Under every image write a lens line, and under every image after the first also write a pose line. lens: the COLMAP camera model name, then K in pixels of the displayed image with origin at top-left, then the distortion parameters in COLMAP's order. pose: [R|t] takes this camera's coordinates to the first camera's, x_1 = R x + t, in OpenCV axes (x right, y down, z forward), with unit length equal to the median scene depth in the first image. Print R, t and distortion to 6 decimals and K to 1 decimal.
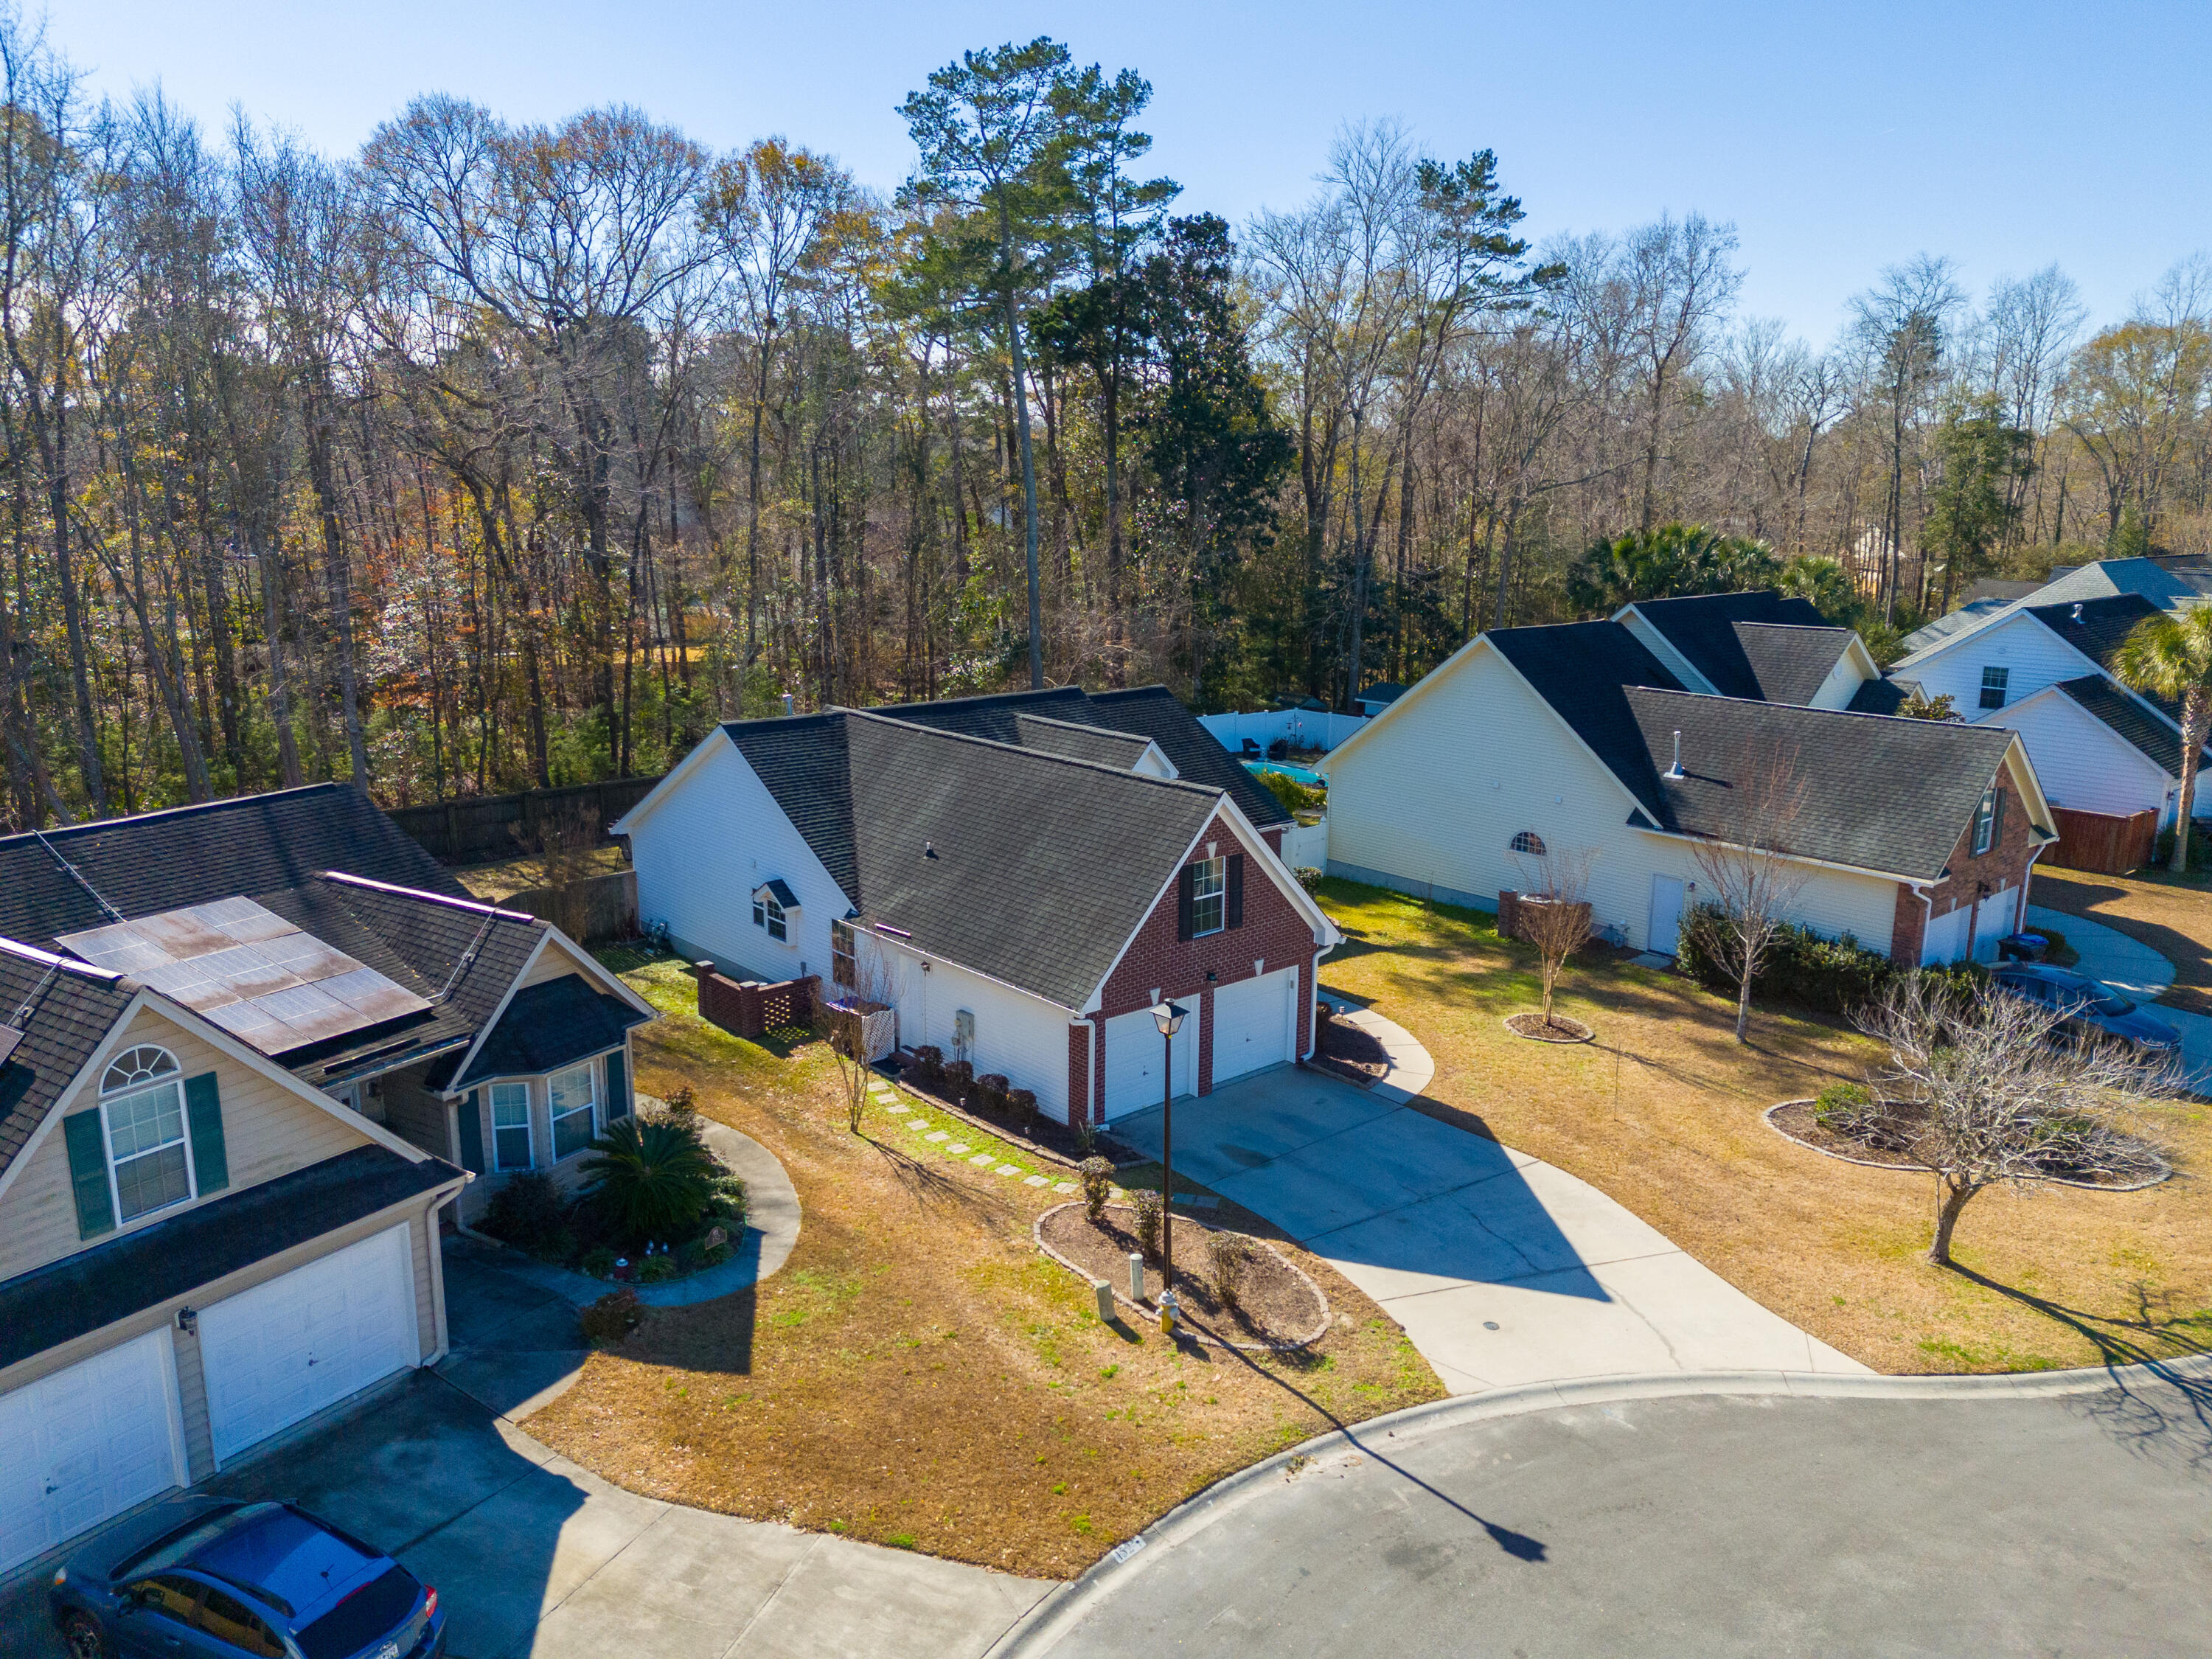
lens RADIAL K [[1630.5, 0, 1112.0], [0, 1630.5, 865.9], [0, 0, 1]] dist [0.029428, 0.004113]
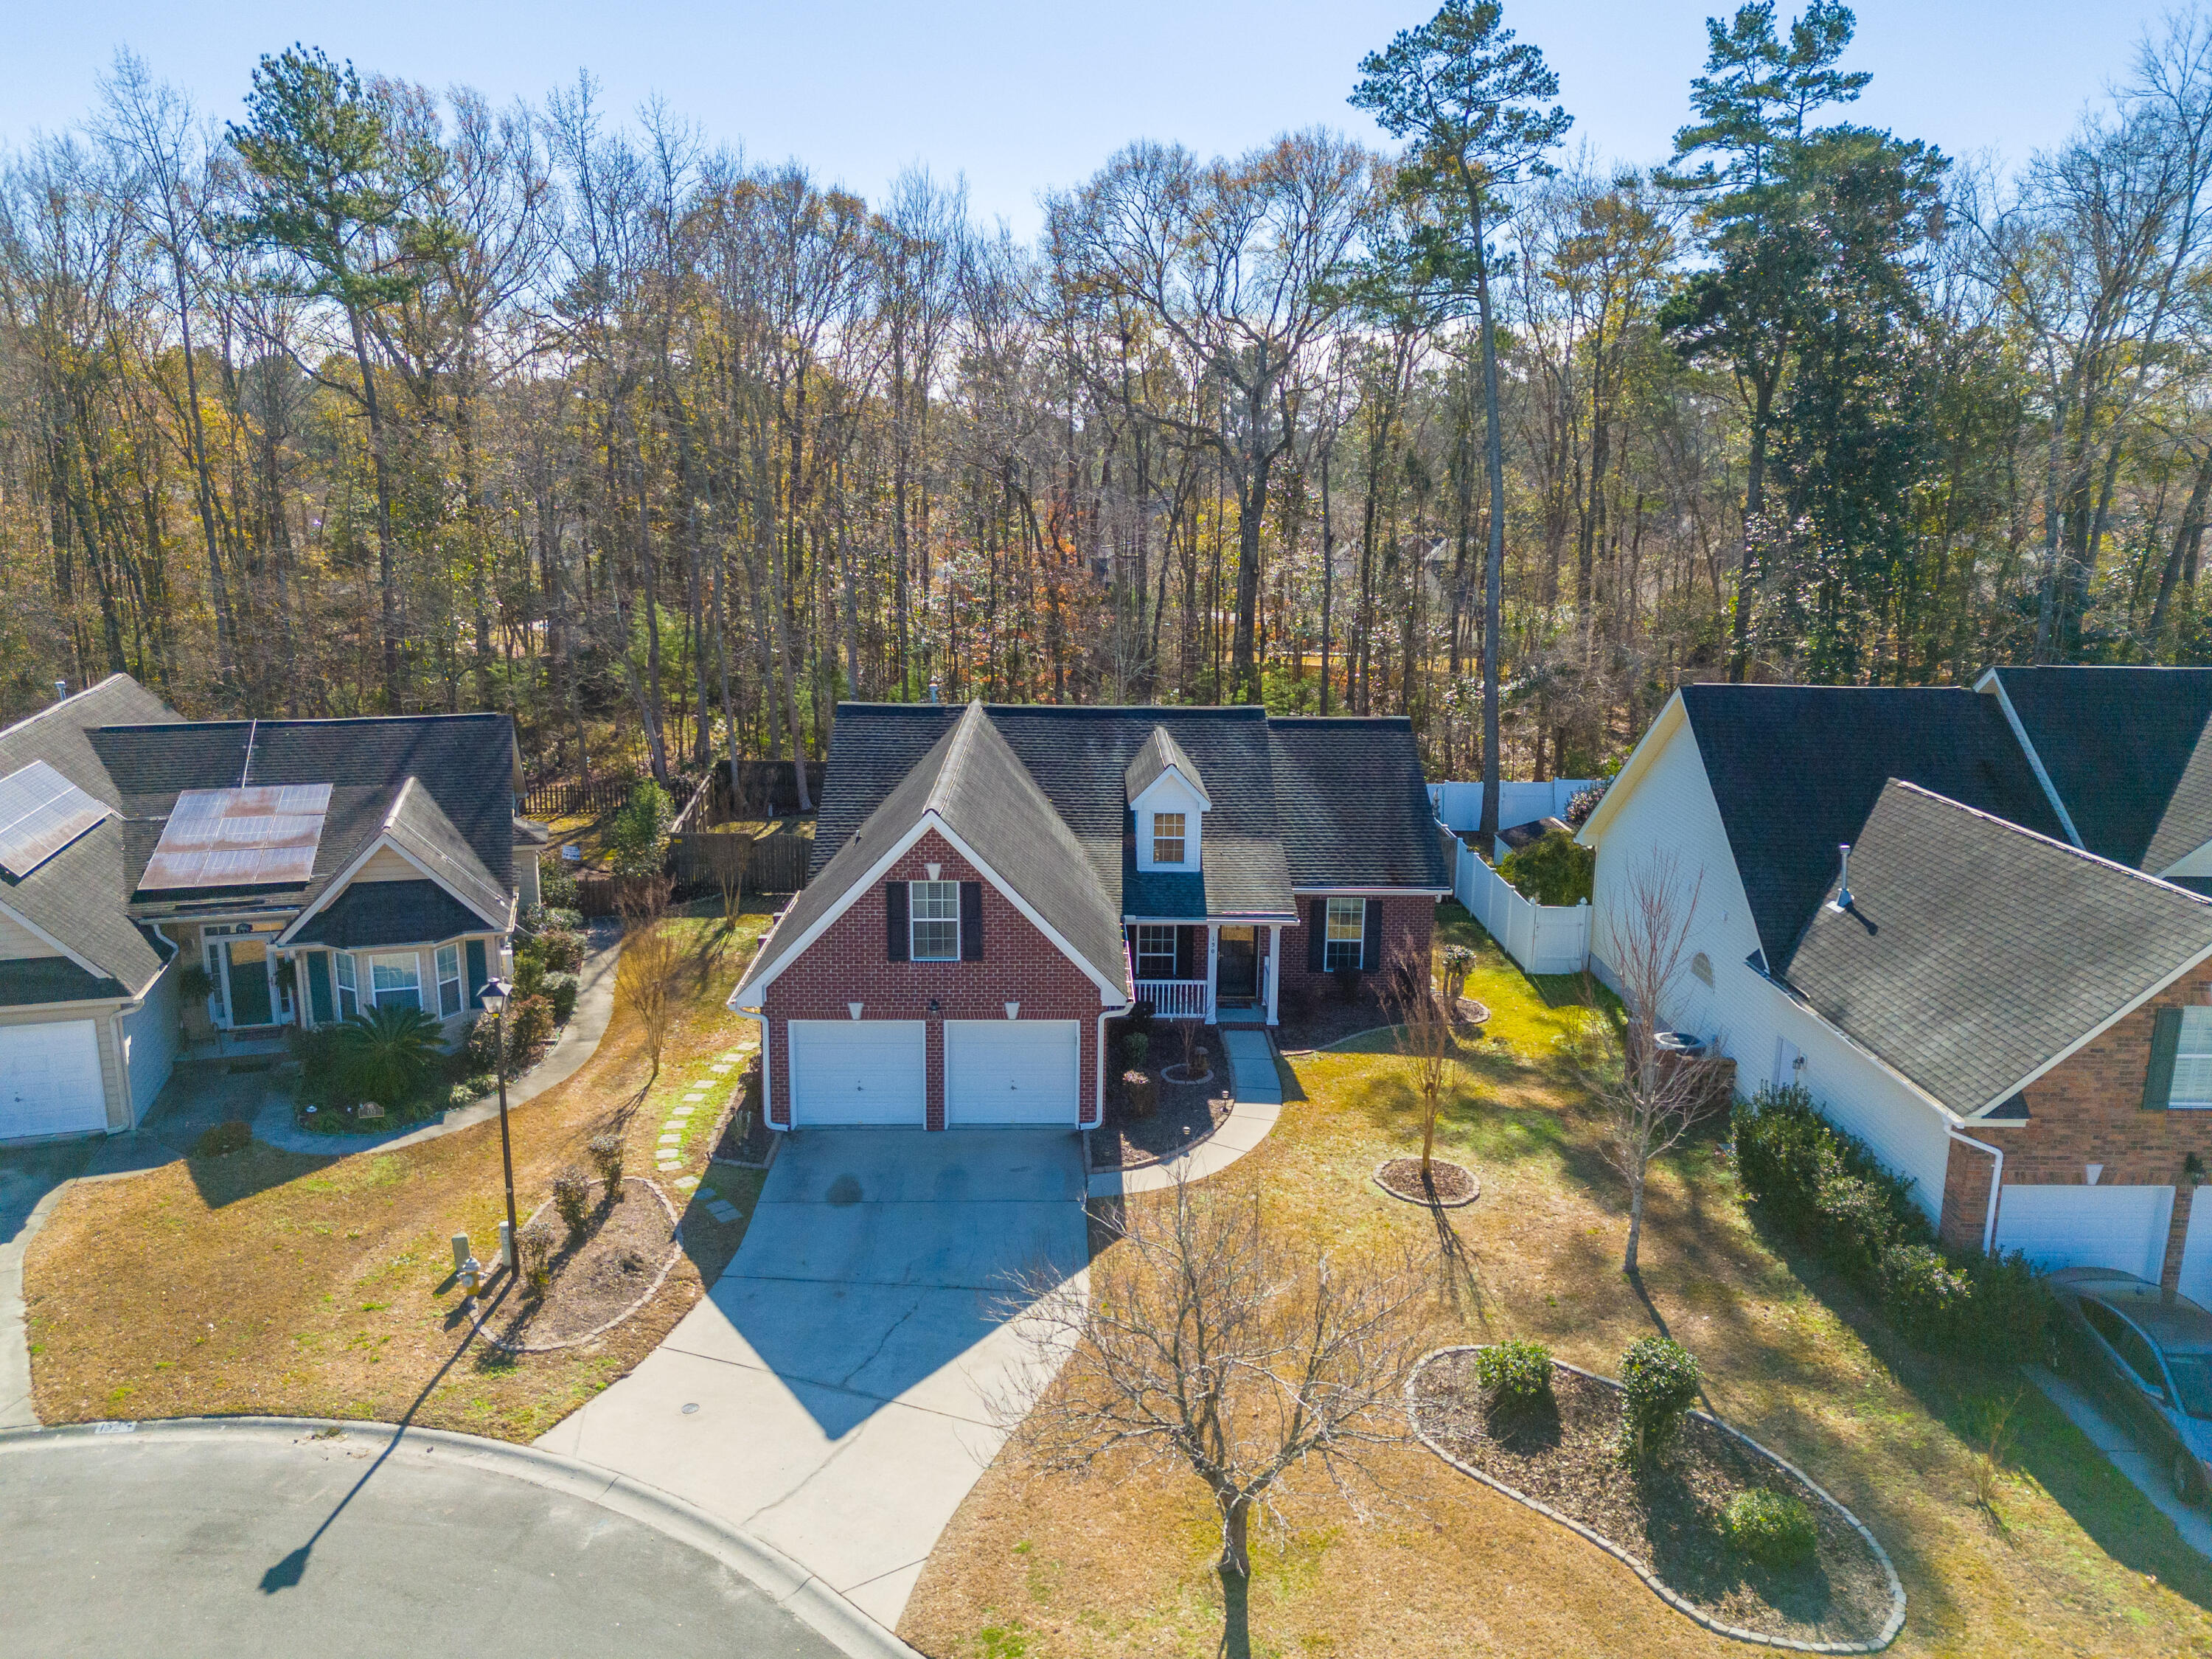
lens RADIAL K [[1648.2, 0, 1106.0], [0, 1648.2, 829.5], [0, 0, 1]] dist [0.074539, -0.070666]
pose [[0.761820, 0.141322, -0.632186, 0.835636], [-0.160856, 0.986616, 0.026713, -0.085144], [0.627500, 0.081340, 0.774356, 0.358663]]
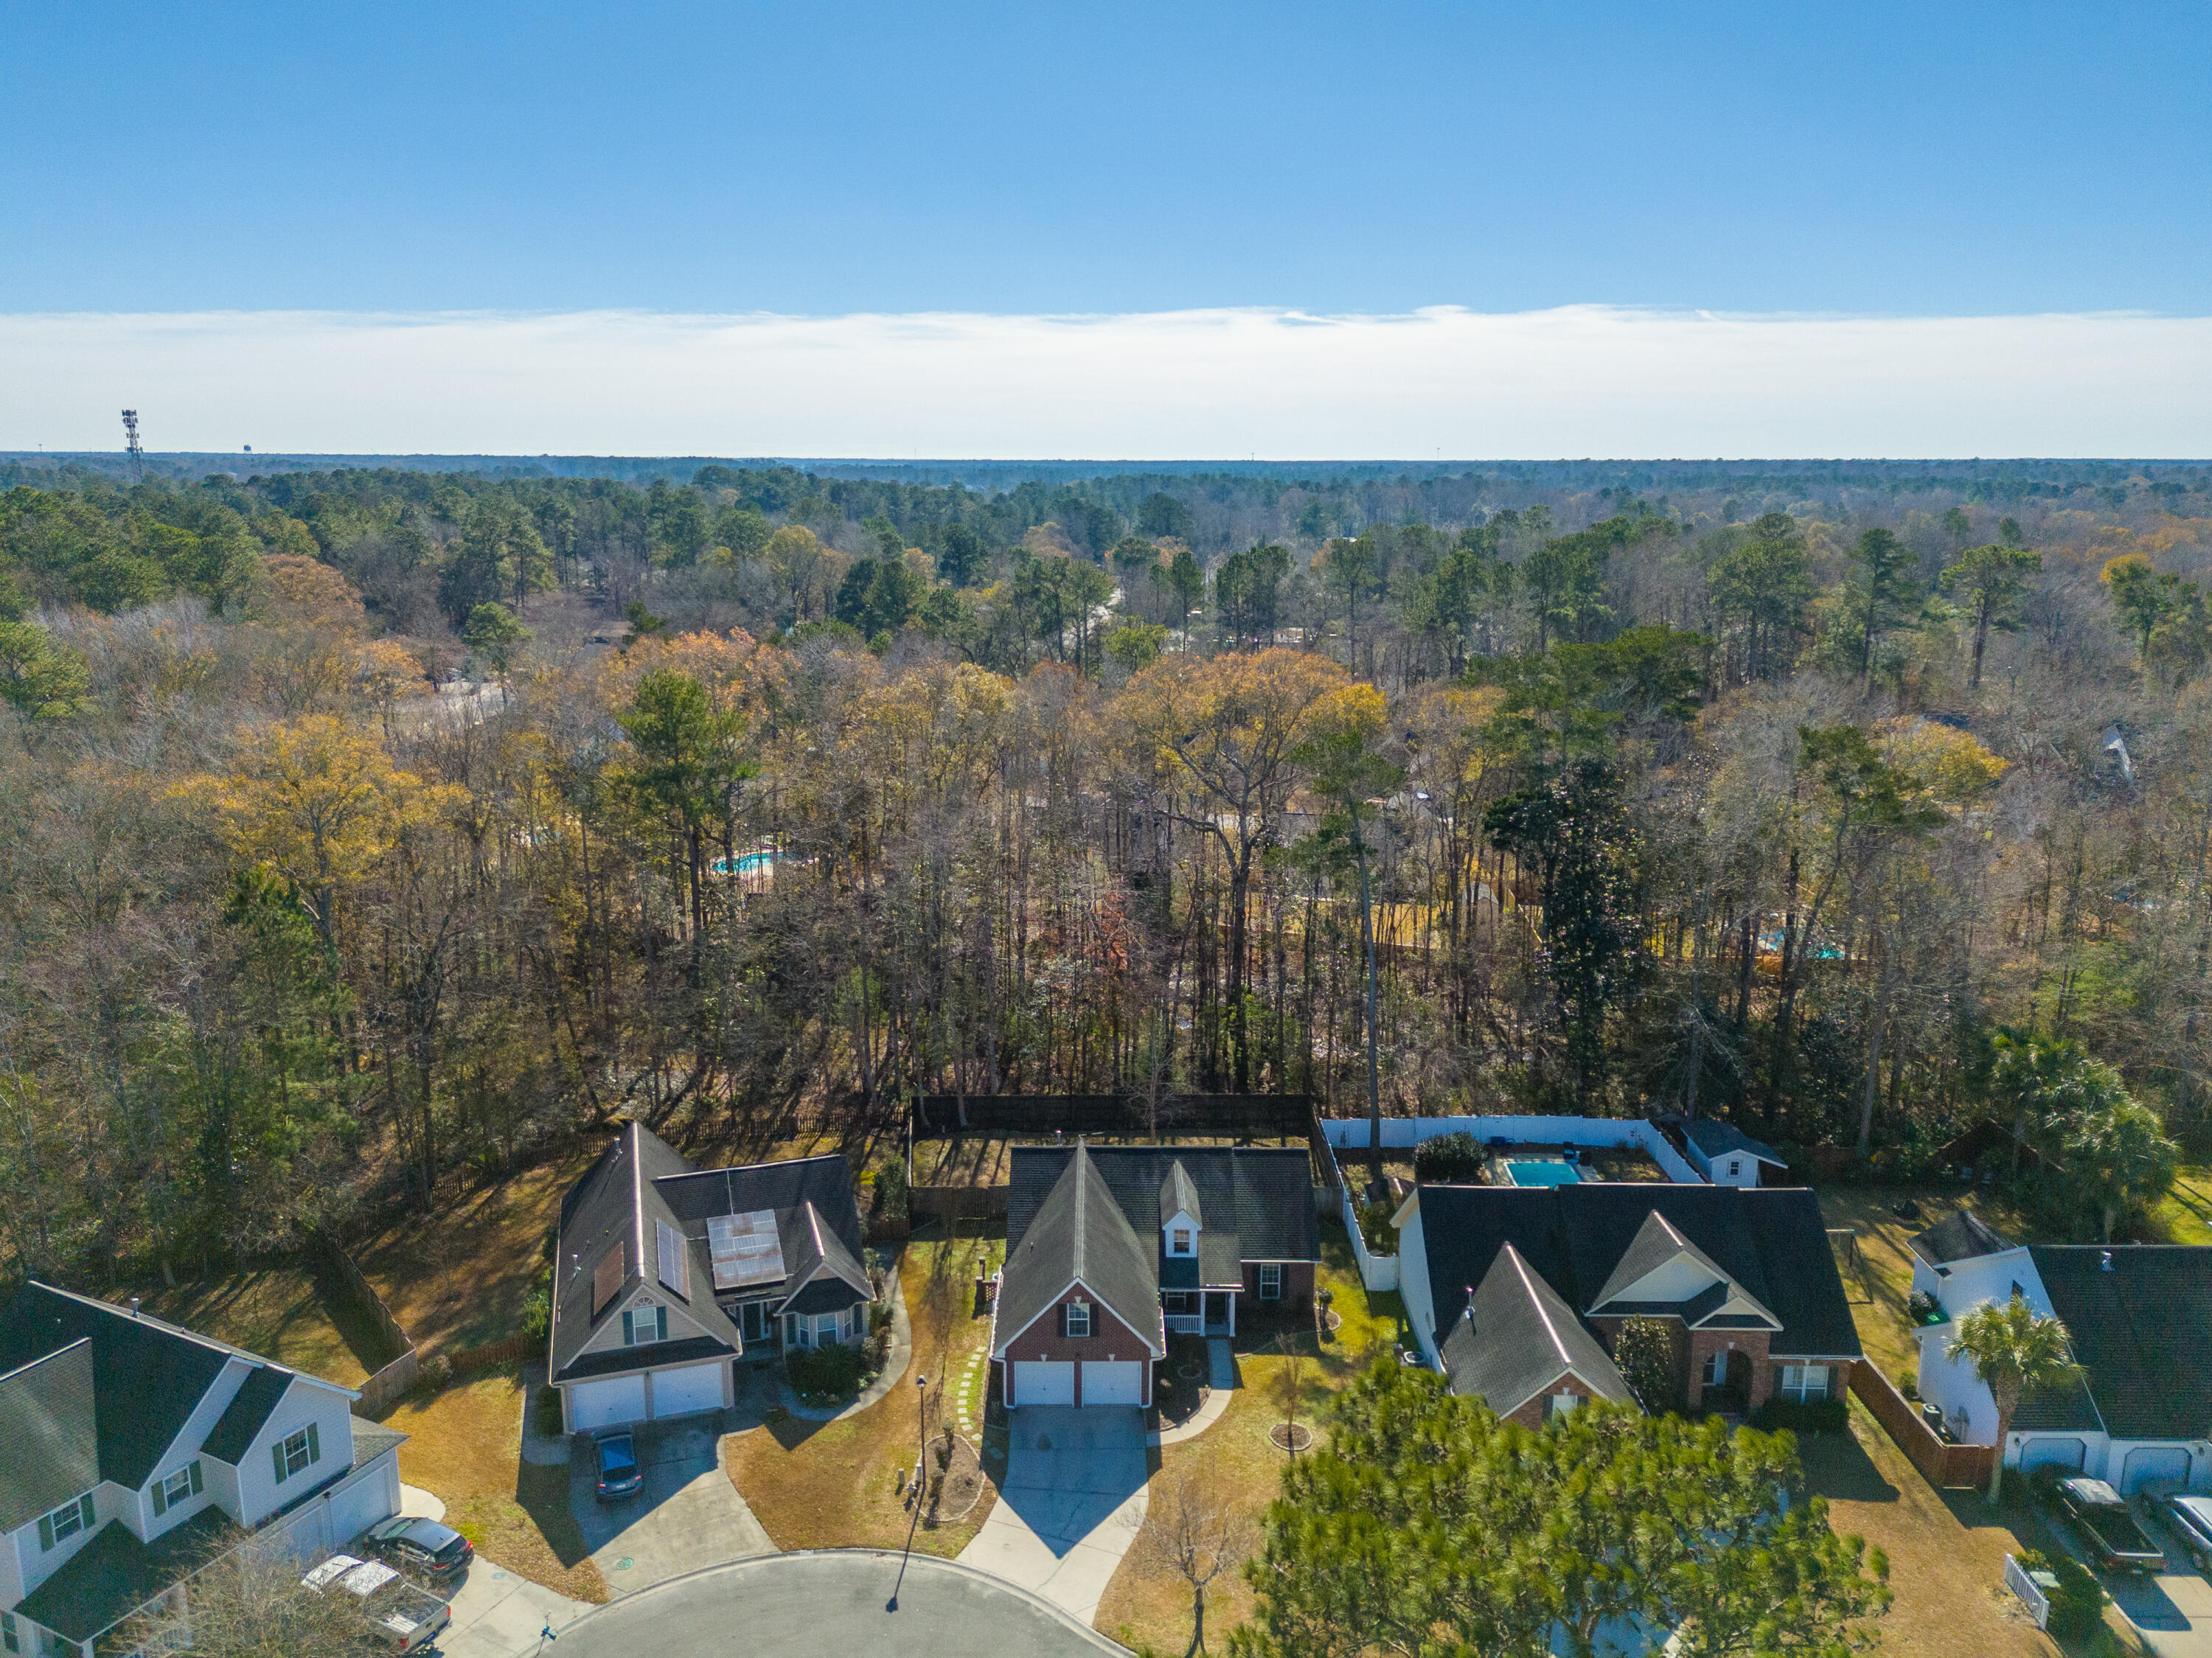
lens RADIAL K [[1656.6, 0, 1106.0], [0, 1656.6, 829.0], [0, 0, 1]] dist [0.009540, -0.002740]
pose [[0.751981, 0.139904, -0.644167, 1.622643], [-0.154399, 0.987416, 0.034212, -0.810933], [0.640847, 0.073732, 0.764119, -0.821947]]
